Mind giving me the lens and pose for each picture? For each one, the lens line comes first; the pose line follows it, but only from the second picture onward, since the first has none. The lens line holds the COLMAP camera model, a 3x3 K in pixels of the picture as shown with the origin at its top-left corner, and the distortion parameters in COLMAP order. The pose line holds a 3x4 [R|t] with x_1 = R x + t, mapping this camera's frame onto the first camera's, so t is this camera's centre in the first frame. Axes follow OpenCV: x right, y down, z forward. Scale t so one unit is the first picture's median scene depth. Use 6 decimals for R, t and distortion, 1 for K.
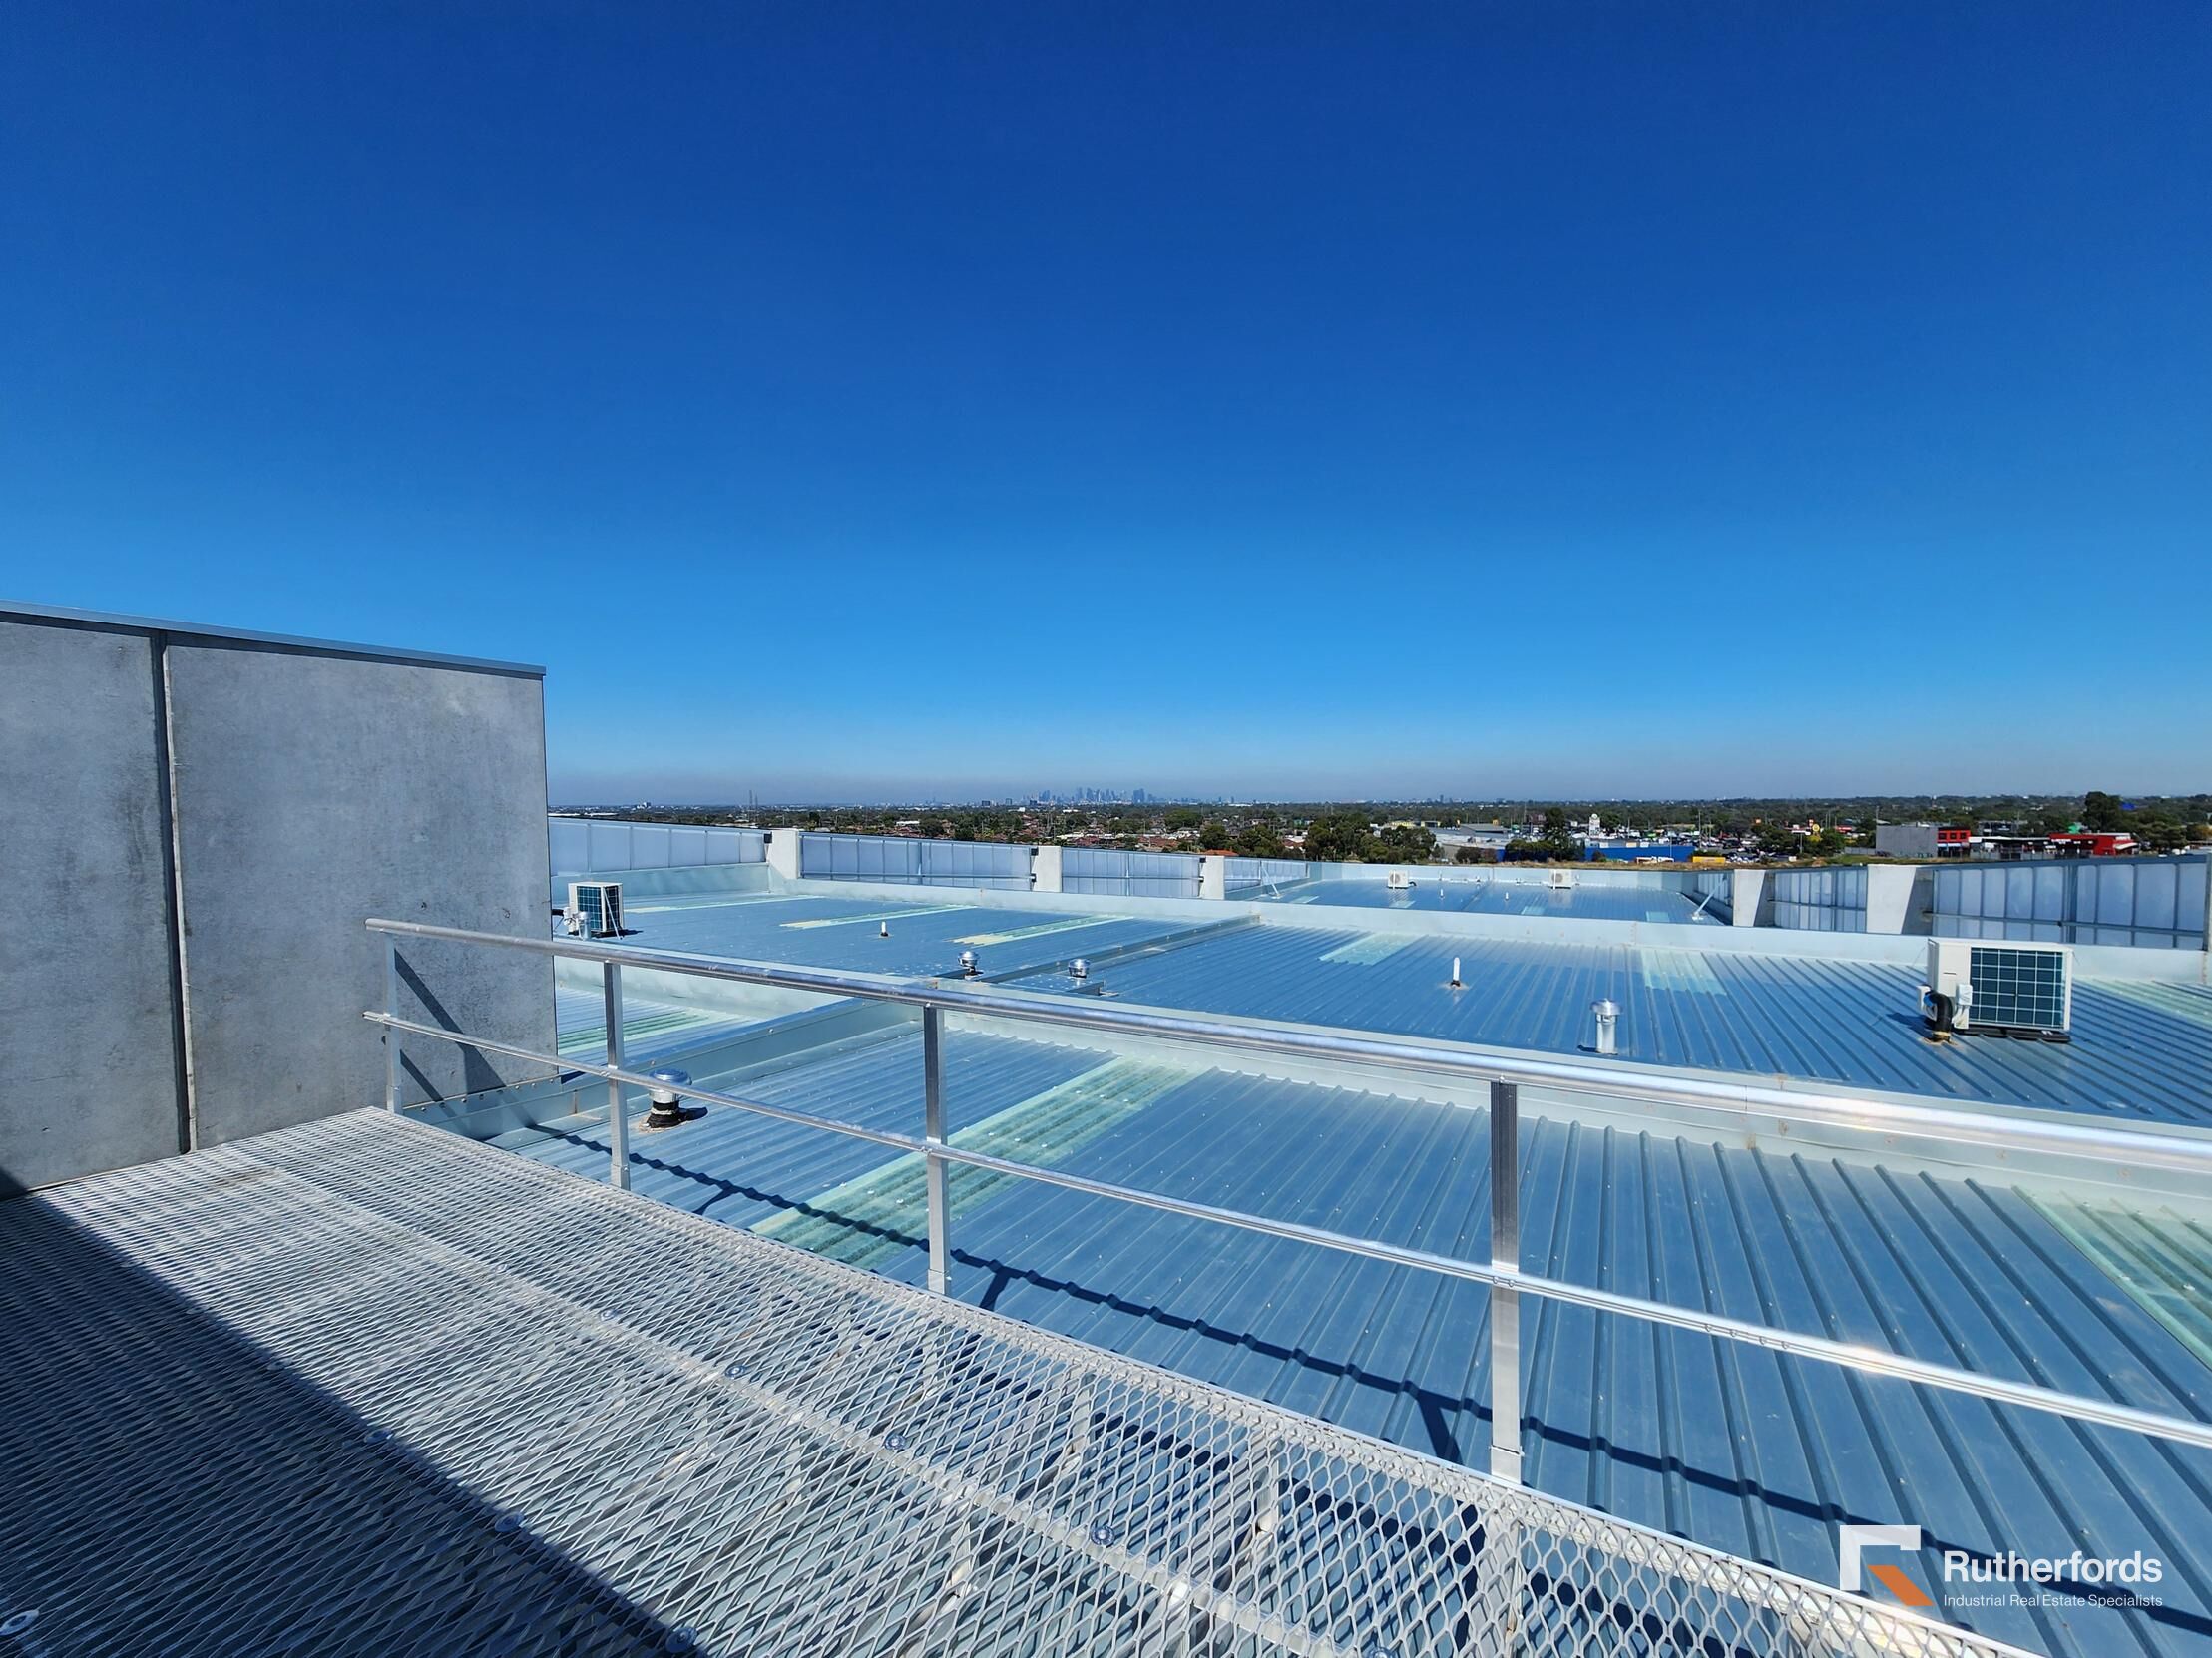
lens RADIAL K [[903.3, 0, 1129.7], [0, 903.3, 823.9], [0, 0, 1]] dist [-0.001314, 0.000582]
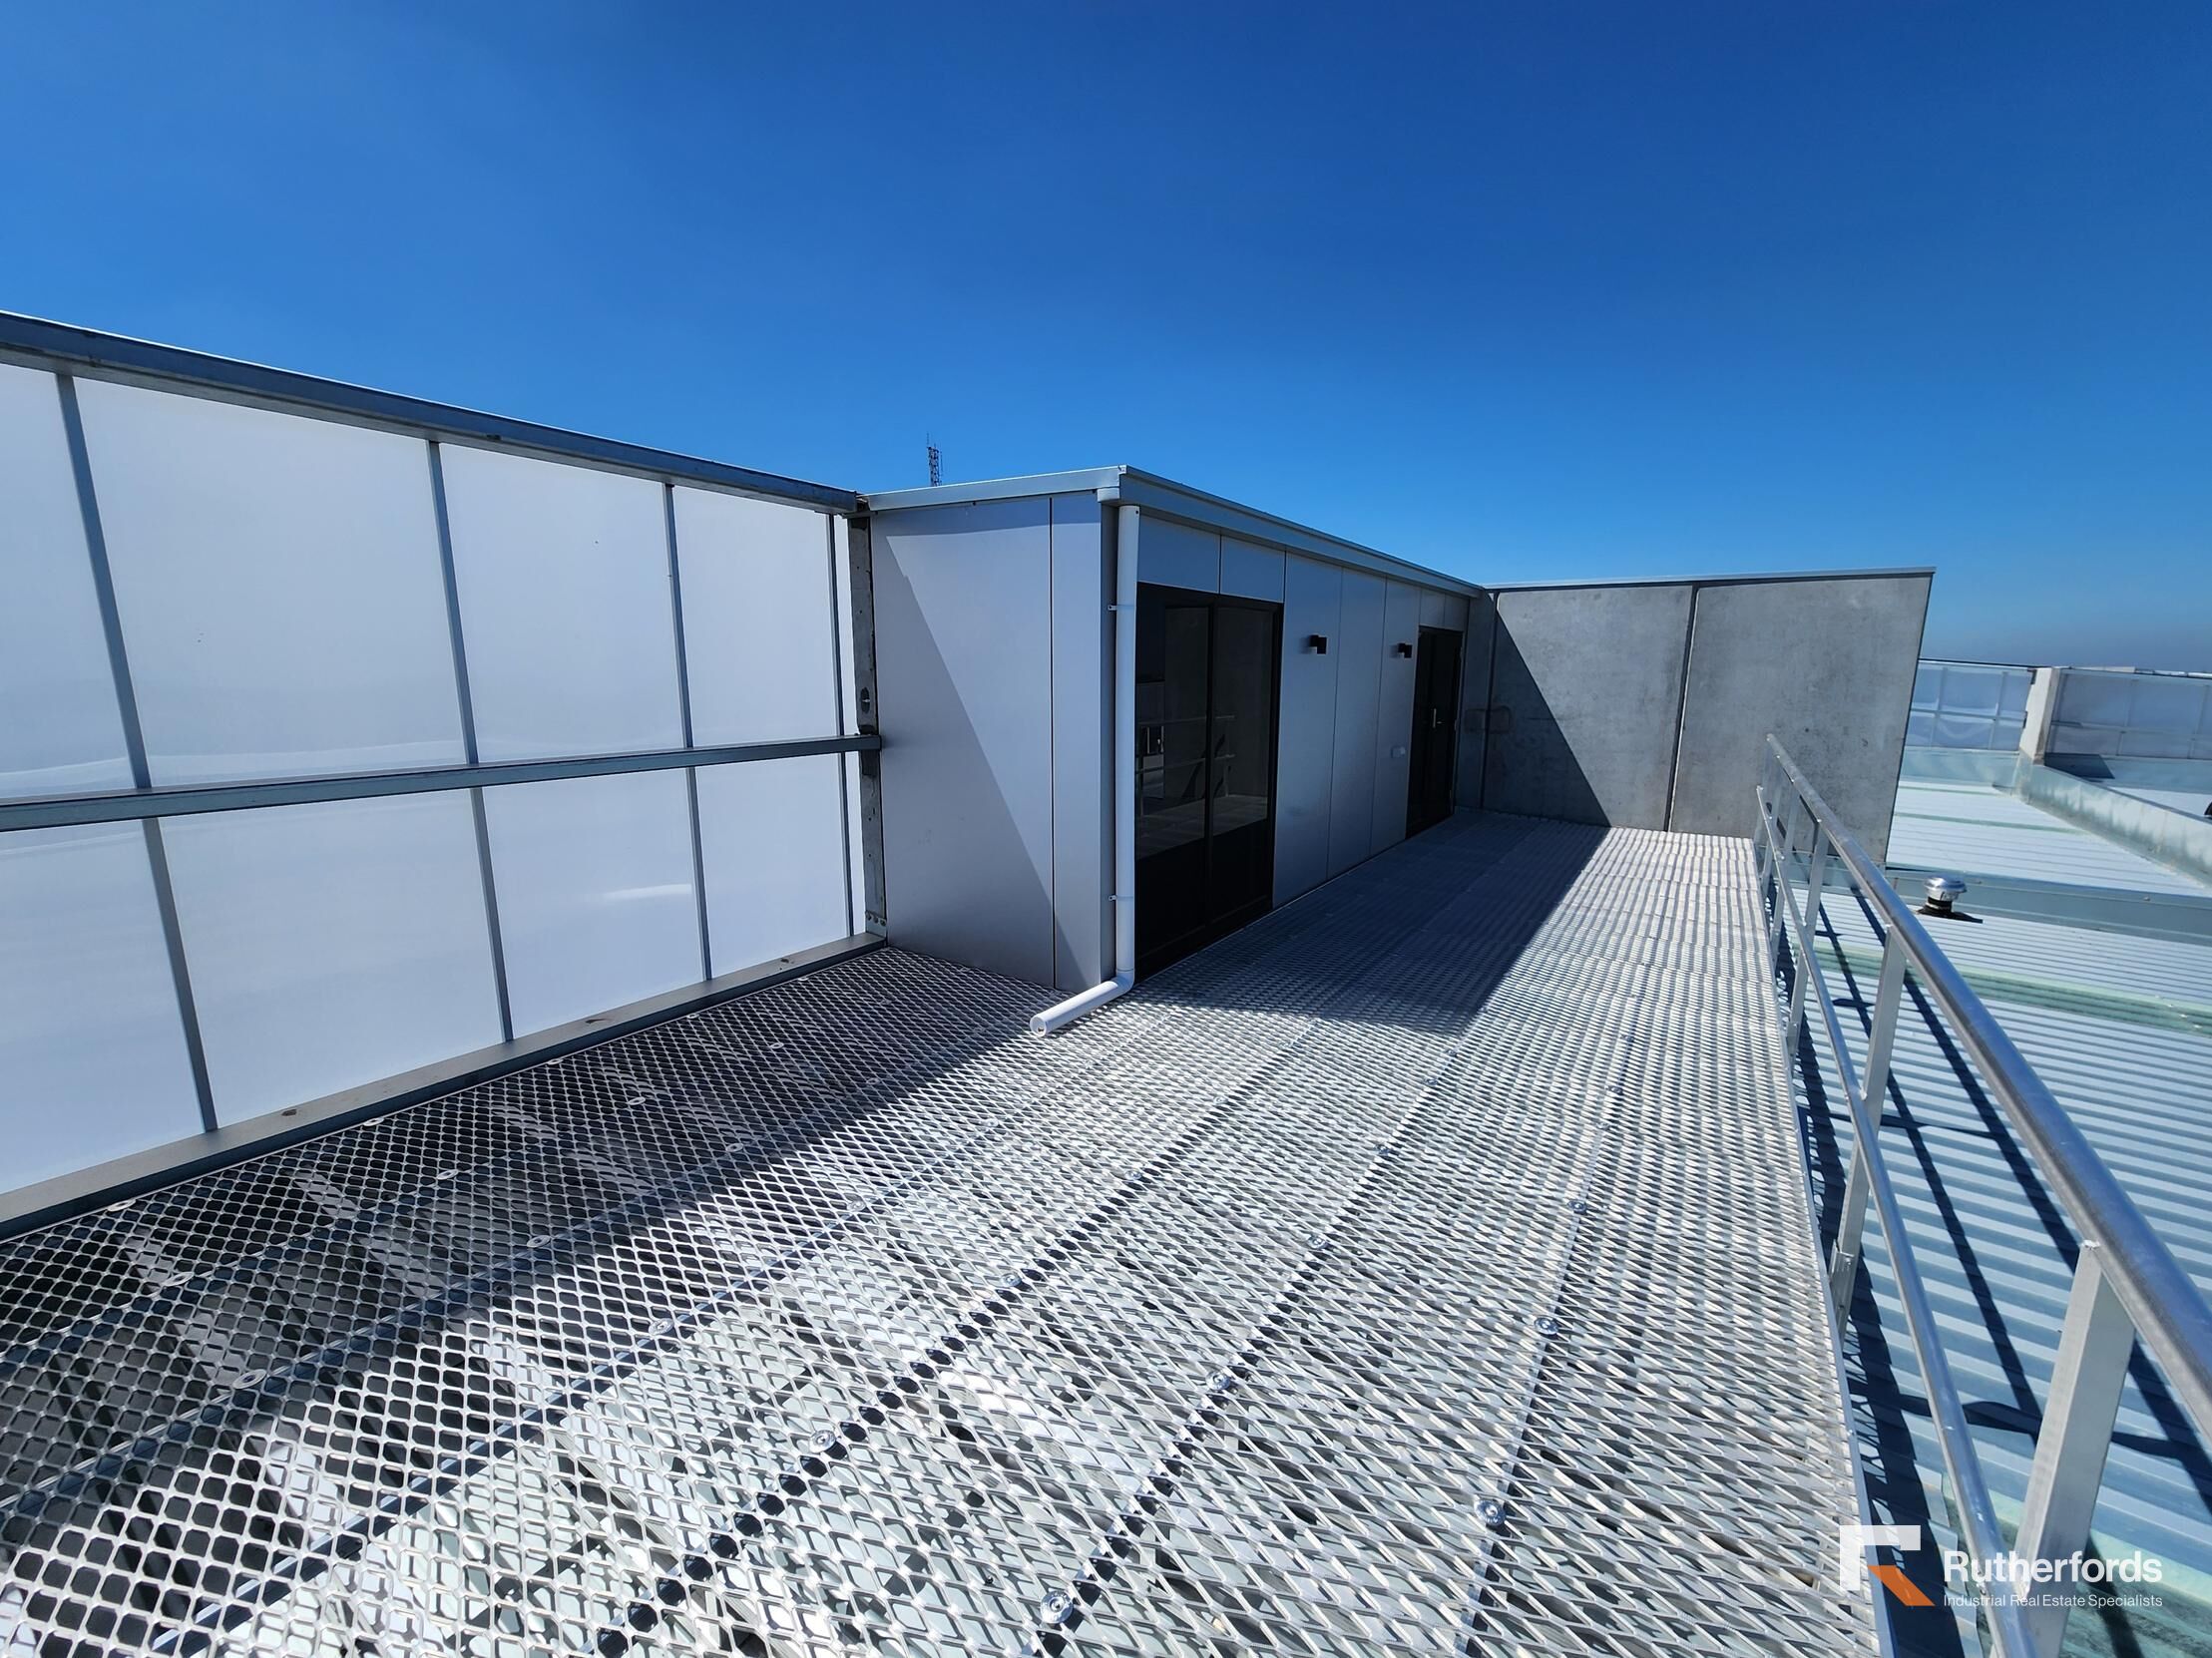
lens RADIAL K [[903.3, 0, 1102.2], [0, 903.3, 830.3], [0, 0, 1]] dist [-0.001314, 0.000582]
pose [[-0.103563, 0.186845, -0.976915, 1.059032], [-0.029948, 0.981166, 0.190833, -0.006552], [0.994172, 0.049020, -0.096017, -0.110482]]
